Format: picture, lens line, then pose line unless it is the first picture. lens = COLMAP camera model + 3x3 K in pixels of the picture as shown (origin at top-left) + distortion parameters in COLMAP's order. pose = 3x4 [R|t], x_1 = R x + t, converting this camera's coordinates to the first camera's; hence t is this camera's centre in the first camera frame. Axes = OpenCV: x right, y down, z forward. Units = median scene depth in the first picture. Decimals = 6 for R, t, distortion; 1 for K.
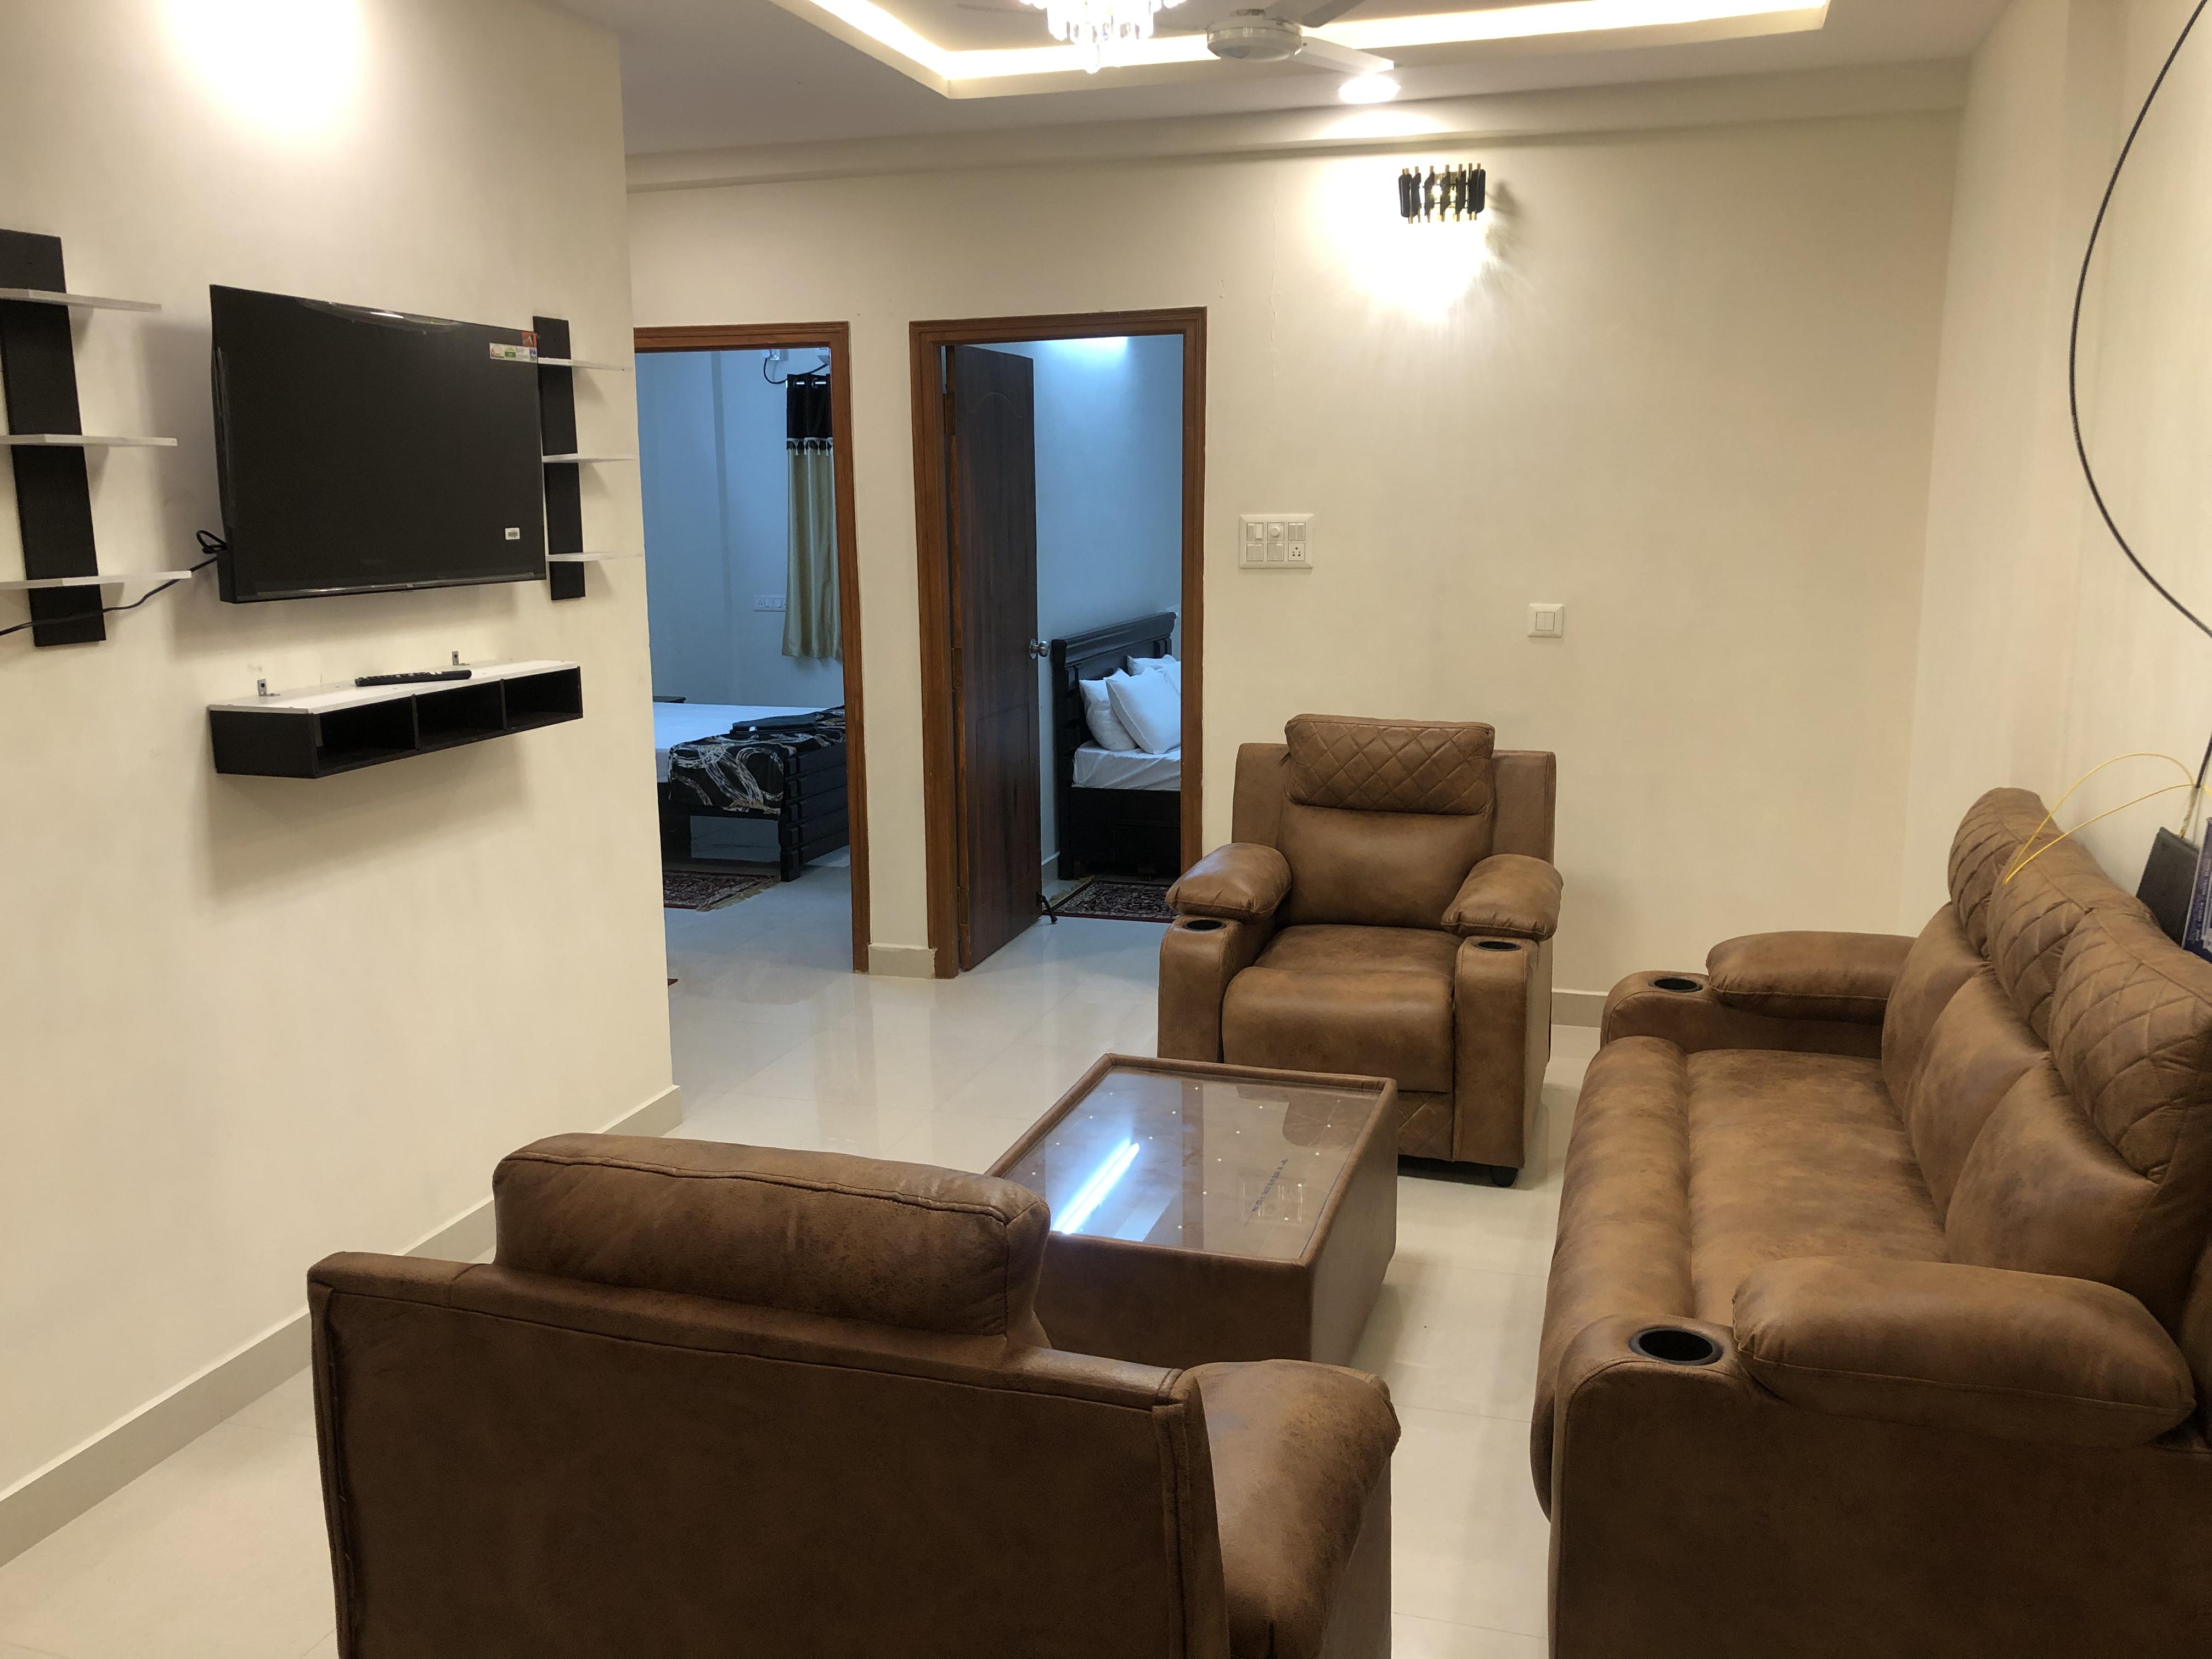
lens RADIAL K [[1836.2, 0, 1114.0], [0, 1836.2, 839.1], [0, 0, 1]] dist [0.070303, -0.064656]
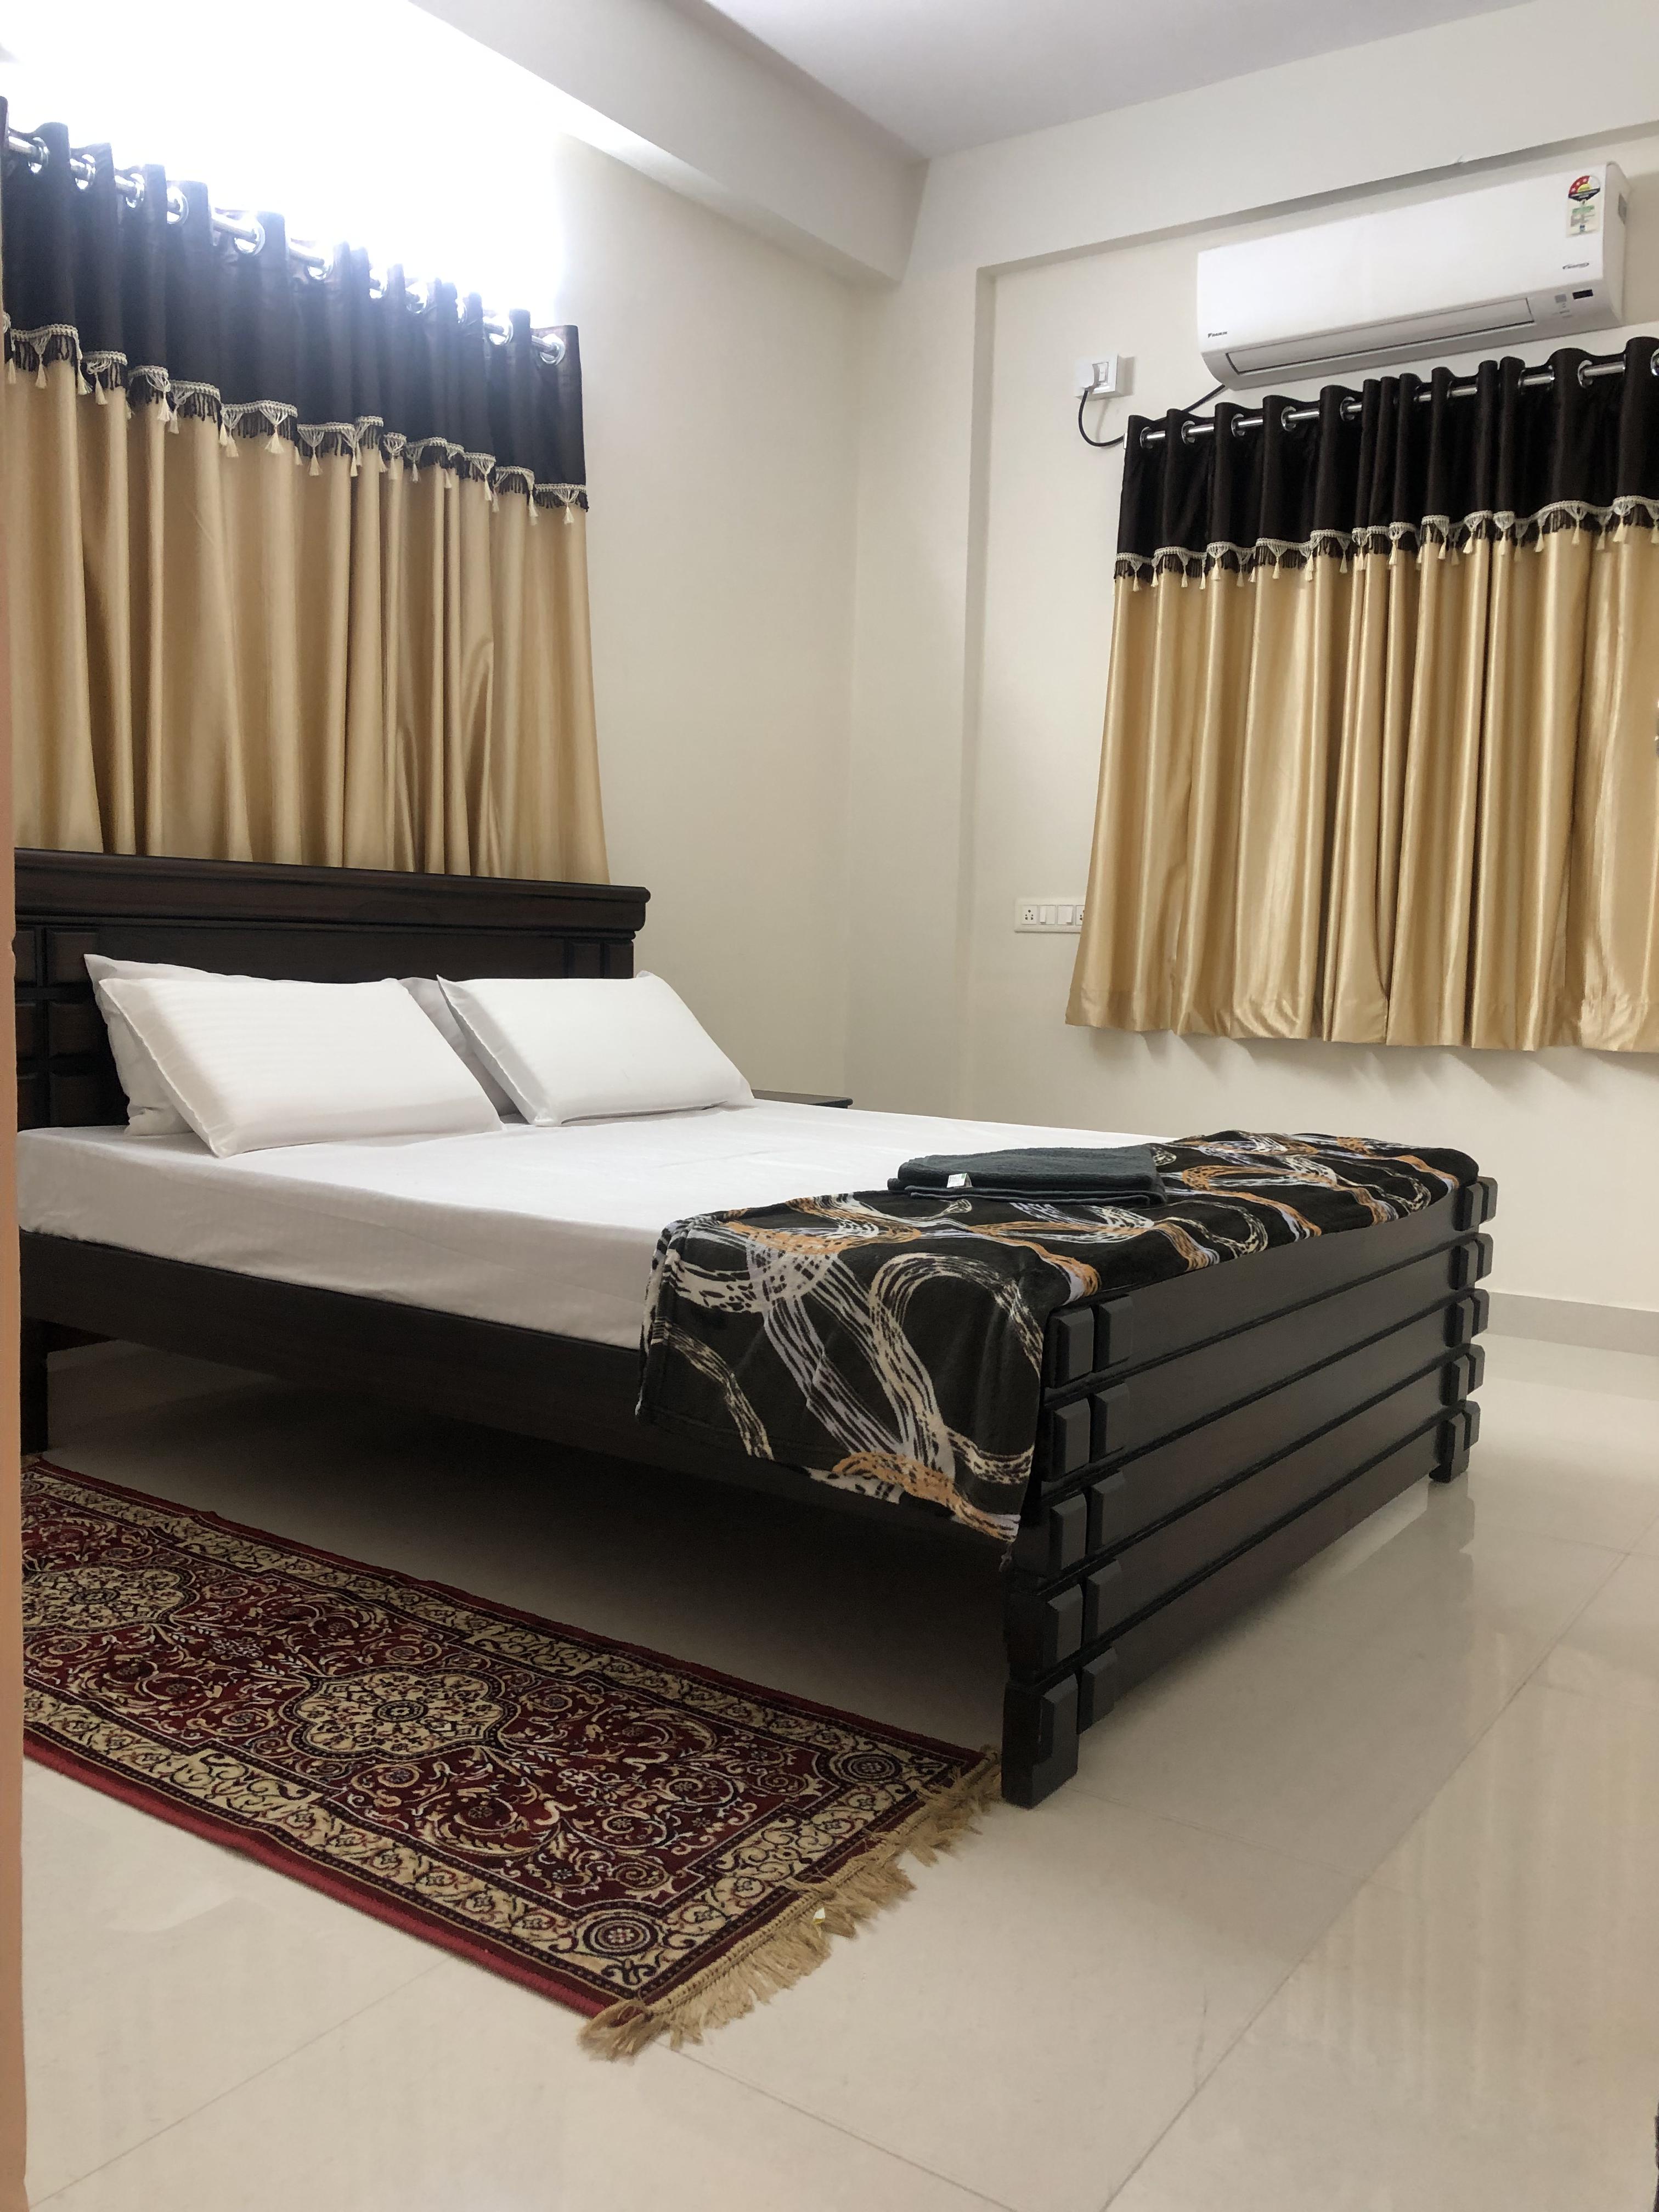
lens RADIAL K [[1836.2, 0, 838.5], [0, 1836.2, 1094.4], [0, 0, 1]] dist [0.070303, -0.064656]
pose [[0.954053, 0.060321, -0.293504, -0.131461], [-0.090387, 0.991835, -0.089966, -0.046937], [0.285680, 0.112361, 0.951715, 0.731446]]
